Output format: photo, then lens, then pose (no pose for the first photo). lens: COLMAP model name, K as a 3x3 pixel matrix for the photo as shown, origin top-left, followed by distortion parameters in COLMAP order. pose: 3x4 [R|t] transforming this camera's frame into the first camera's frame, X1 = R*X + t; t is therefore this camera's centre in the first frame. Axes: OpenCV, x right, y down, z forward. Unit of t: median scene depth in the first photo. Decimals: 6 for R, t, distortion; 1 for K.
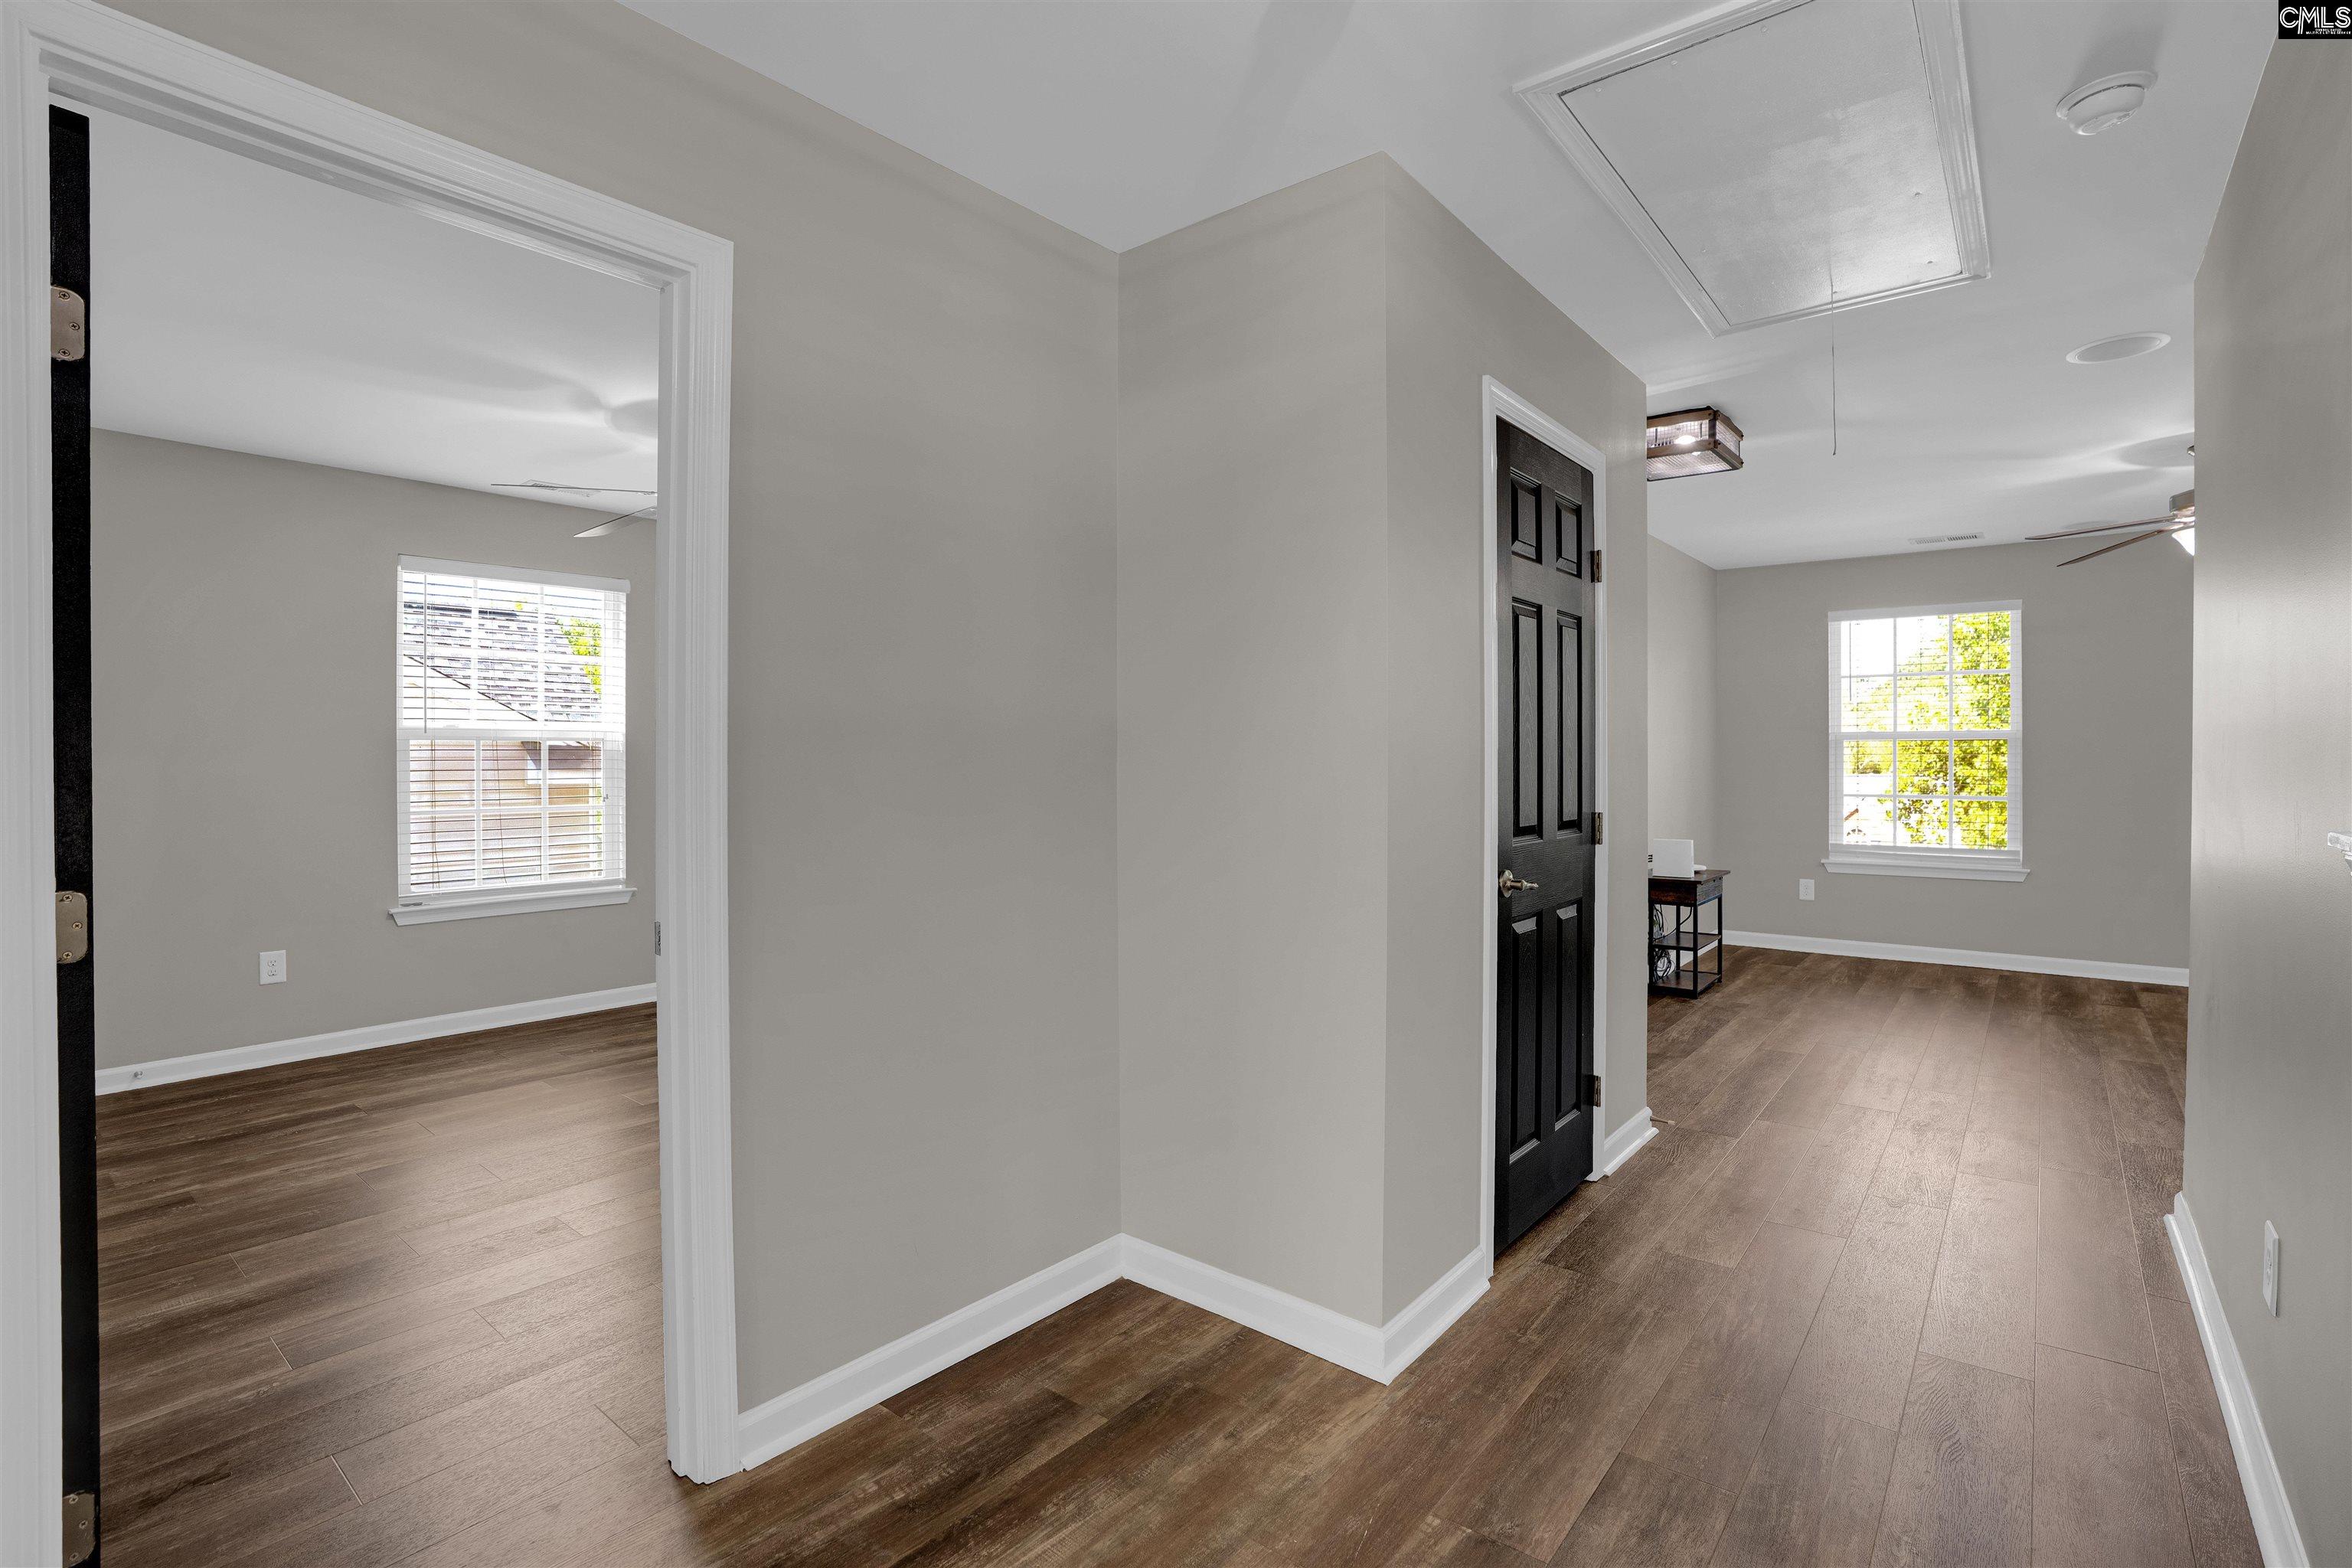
lens RADIAL K [[1078.9, 0, 1169.7], [0, 1078.9, 749.6], [0, 0, 1]] dist [-0.066956, 0.022896]
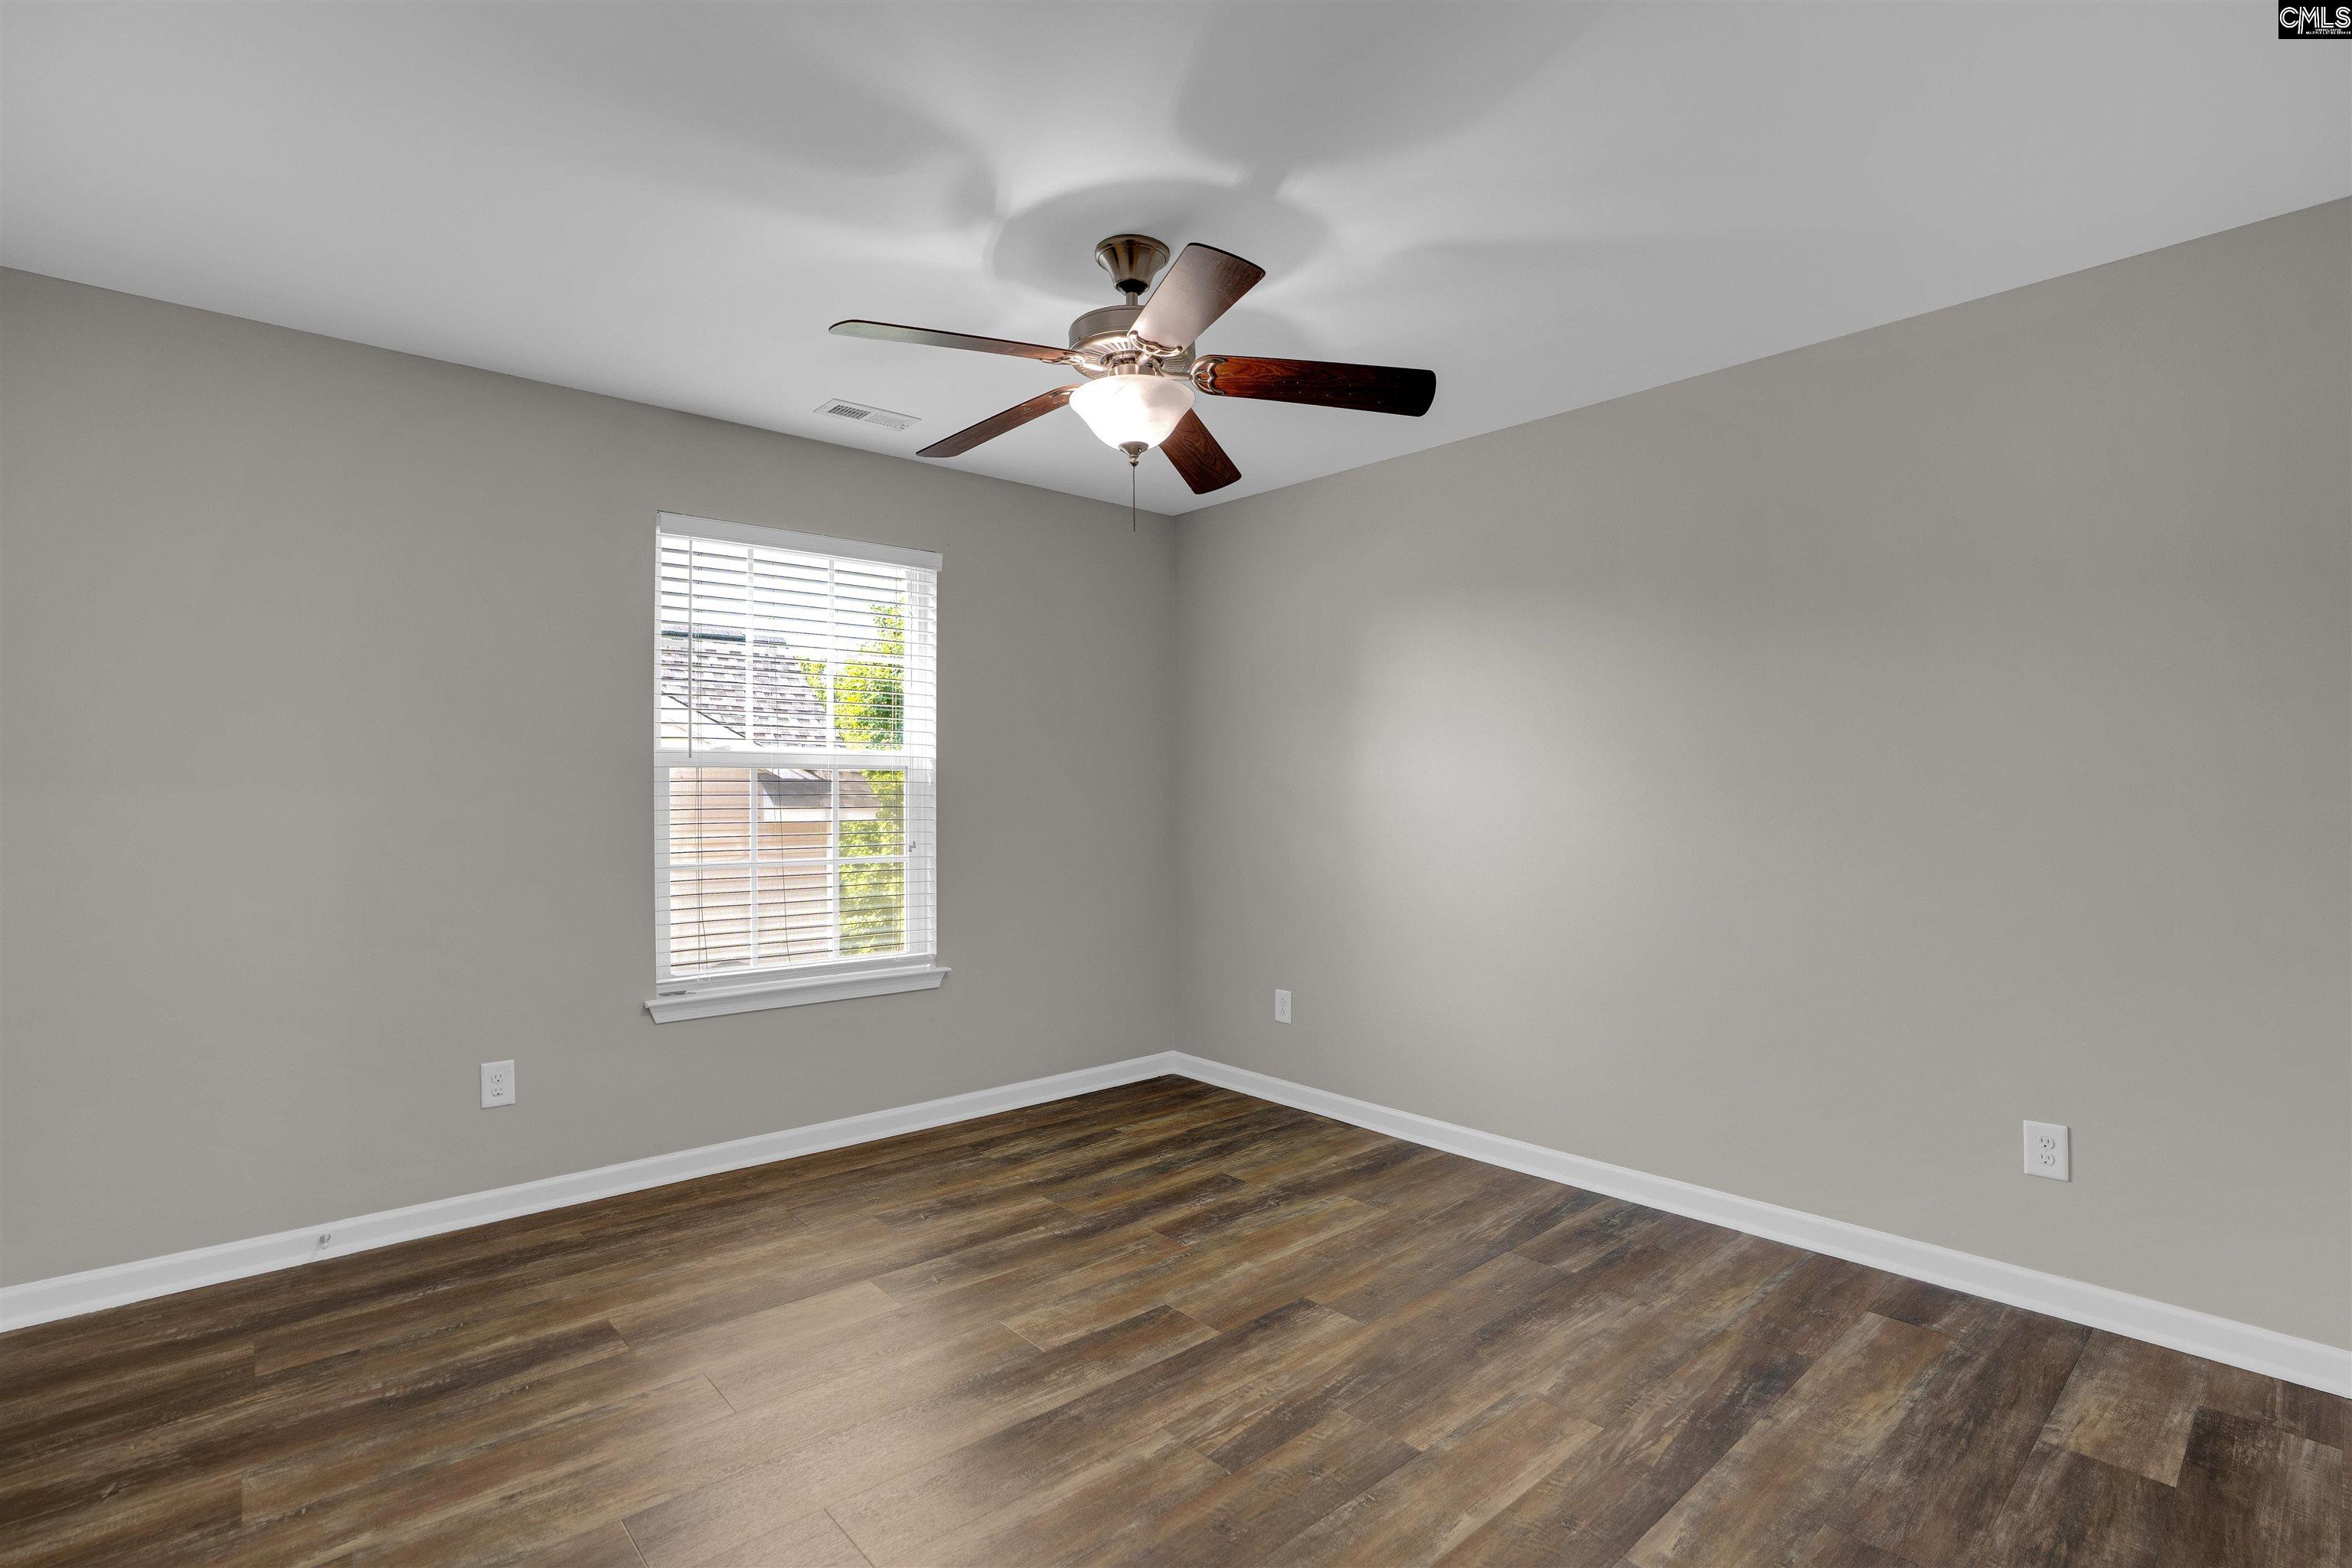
lens RADIAL K [[1100.5, 0, 1187.0], [0, 1100.5, 782.0], [0, 0, 1]] dist [-0.068666, 0.027306]
pose [[0.988441, -0.001034, -0.151600, -0.258139], [0.000570, 0.999995, -0.003104, 0.003606], [0.151603, 0.002981, 0.988437, 0.312055]]
